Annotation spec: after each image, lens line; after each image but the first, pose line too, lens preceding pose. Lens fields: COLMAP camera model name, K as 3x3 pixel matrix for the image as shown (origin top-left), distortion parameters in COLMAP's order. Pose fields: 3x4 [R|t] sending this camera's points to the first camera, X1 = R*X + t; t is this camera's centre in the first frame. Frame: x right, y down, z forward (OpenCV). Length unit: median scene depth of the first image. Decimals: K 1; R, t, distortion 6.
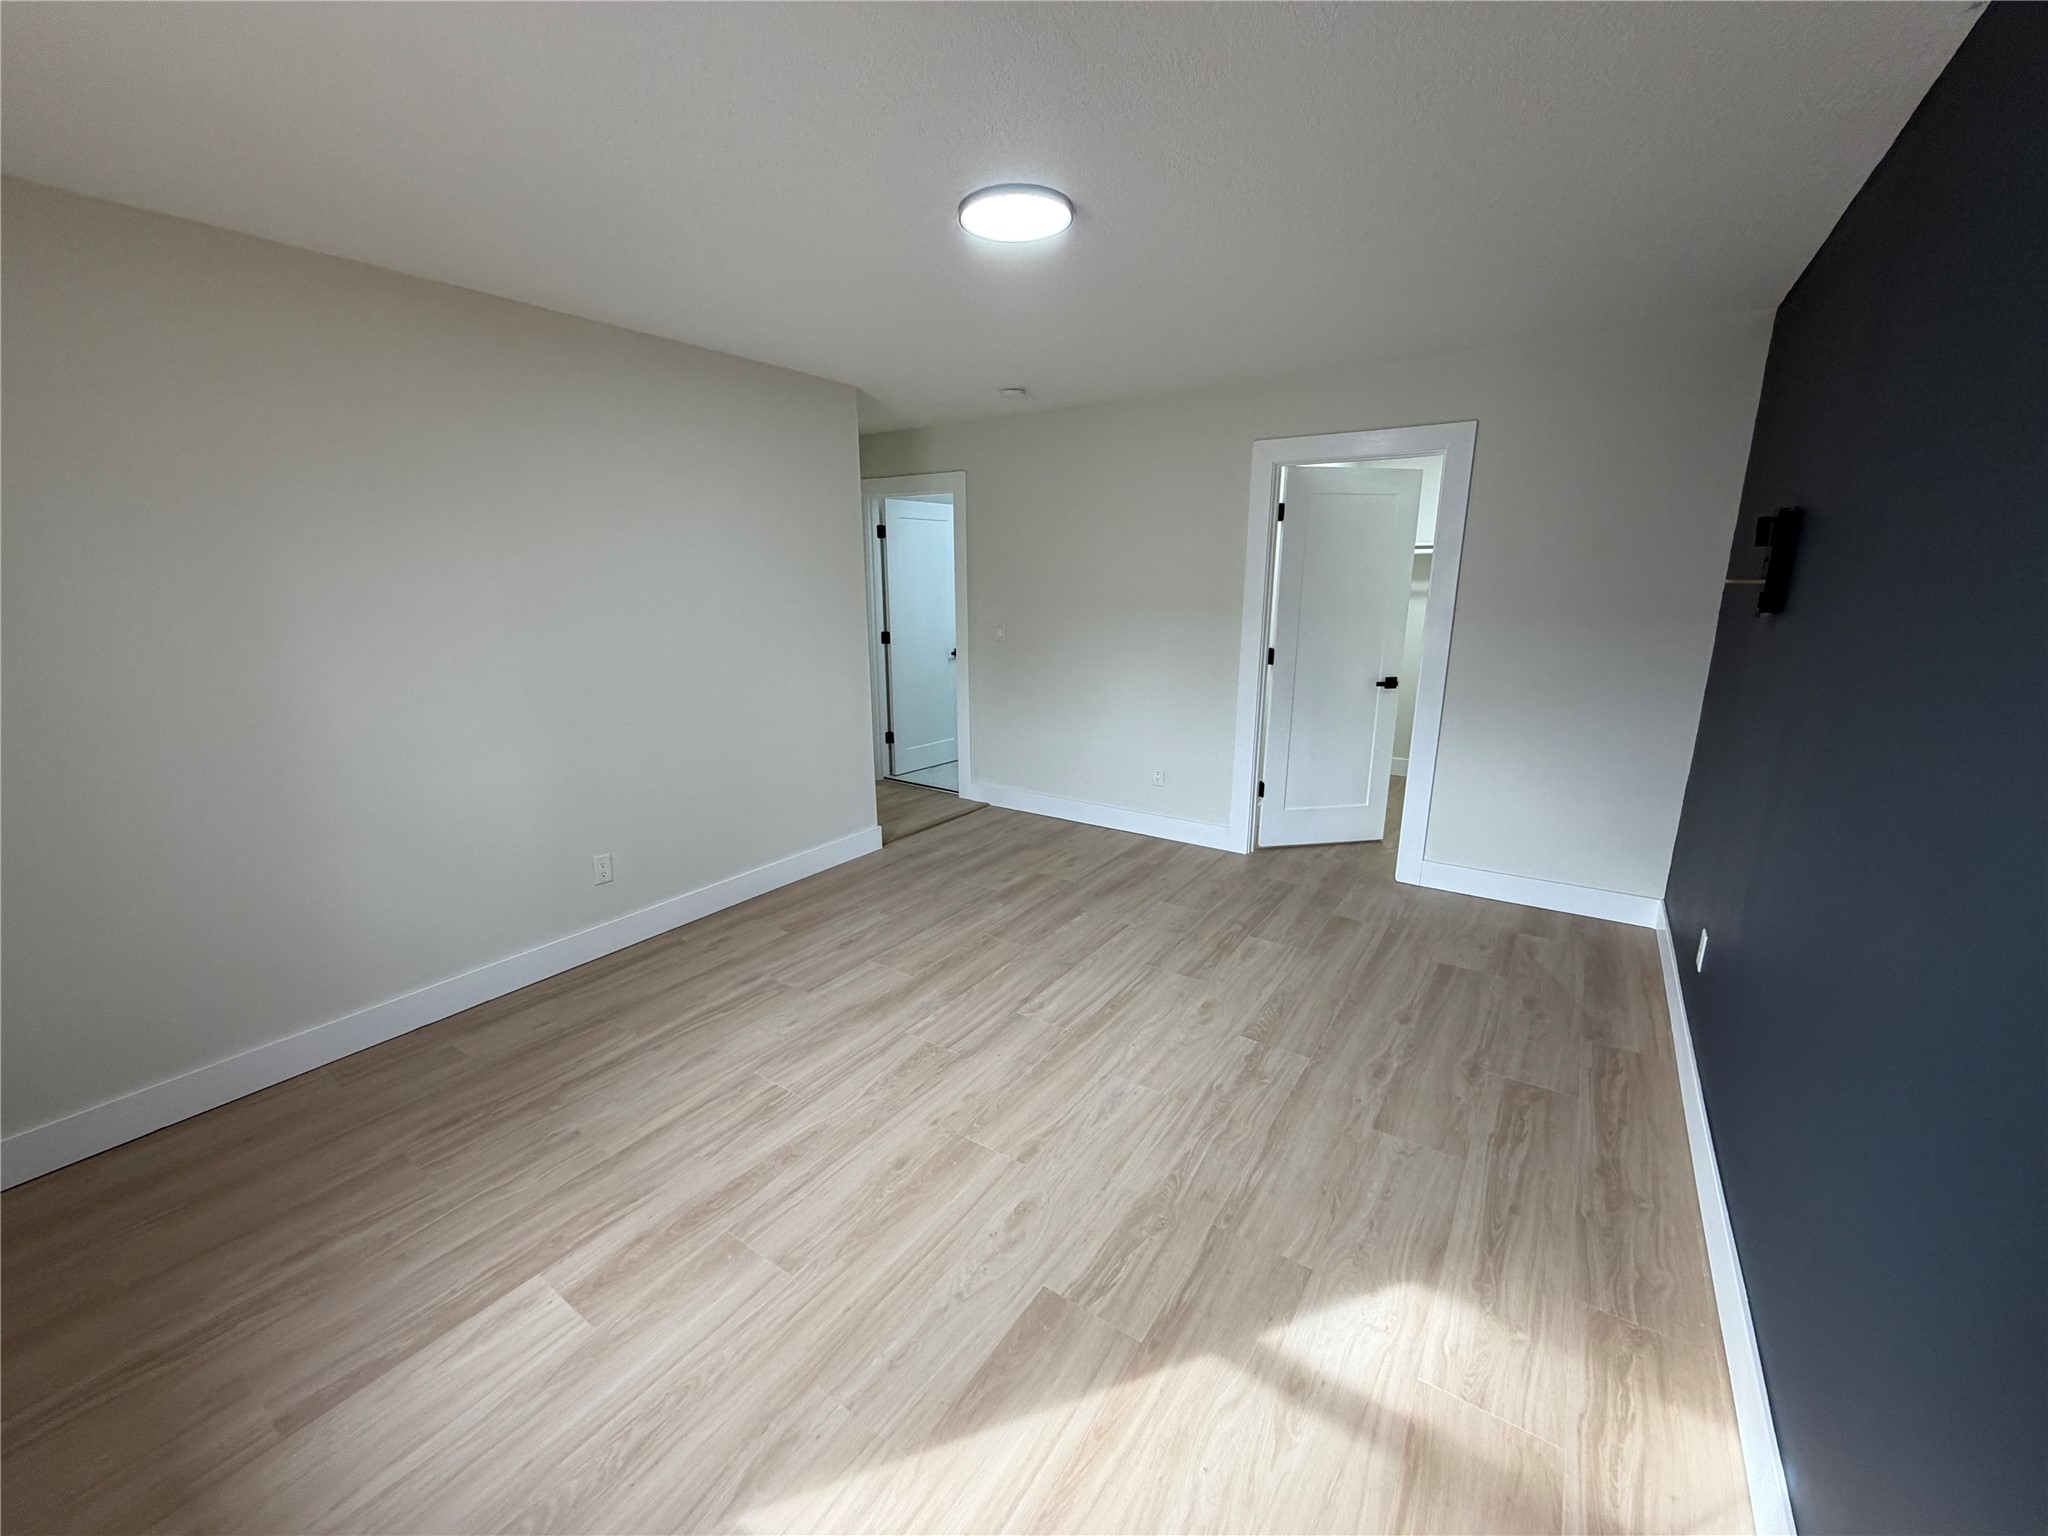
lens RADIAL K [[814.3, 0, 1021.0], [0, 814.3, 769.7], [0, 0, 1]] dist [0.000460, 0.000368]
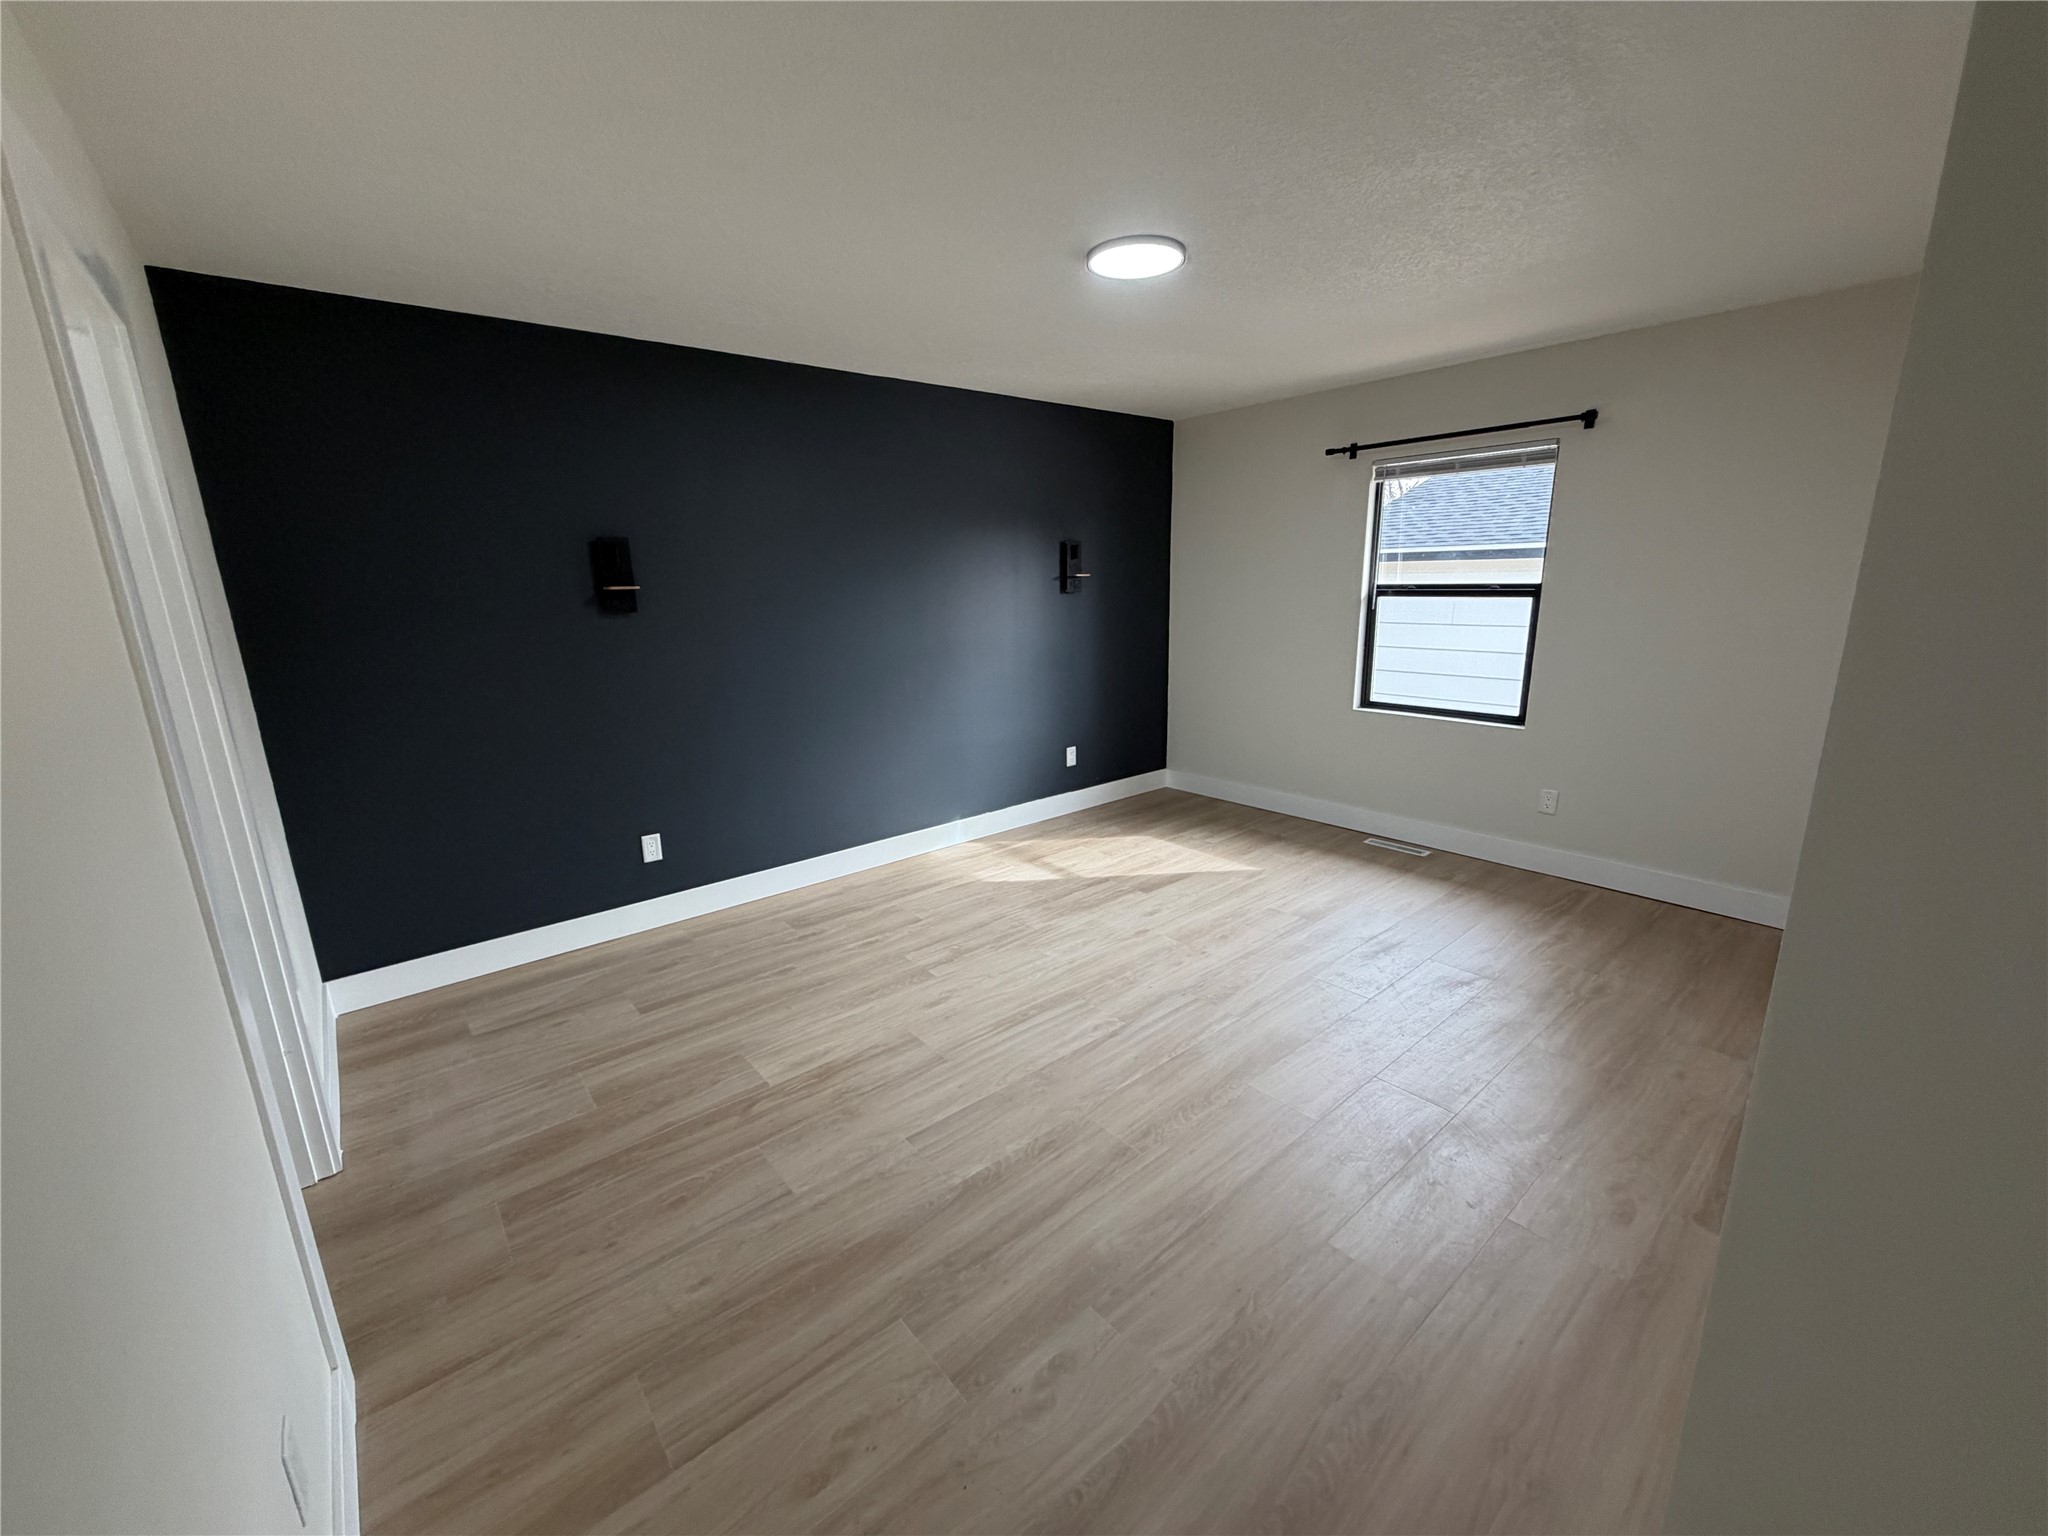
lens RADIAL K [[814.3, 0, 1021.0], [0, 814.3, 769.7], [0, 0, 1]] dist [0.000460, 0.000368]
pose [[-0.963403, -0.036006, 0.265629, -0.141667], [0.089977, 0.890010, 0.446975, -0.440946], [-0.252507, 0.454517, -0.854198, 1.849122]]
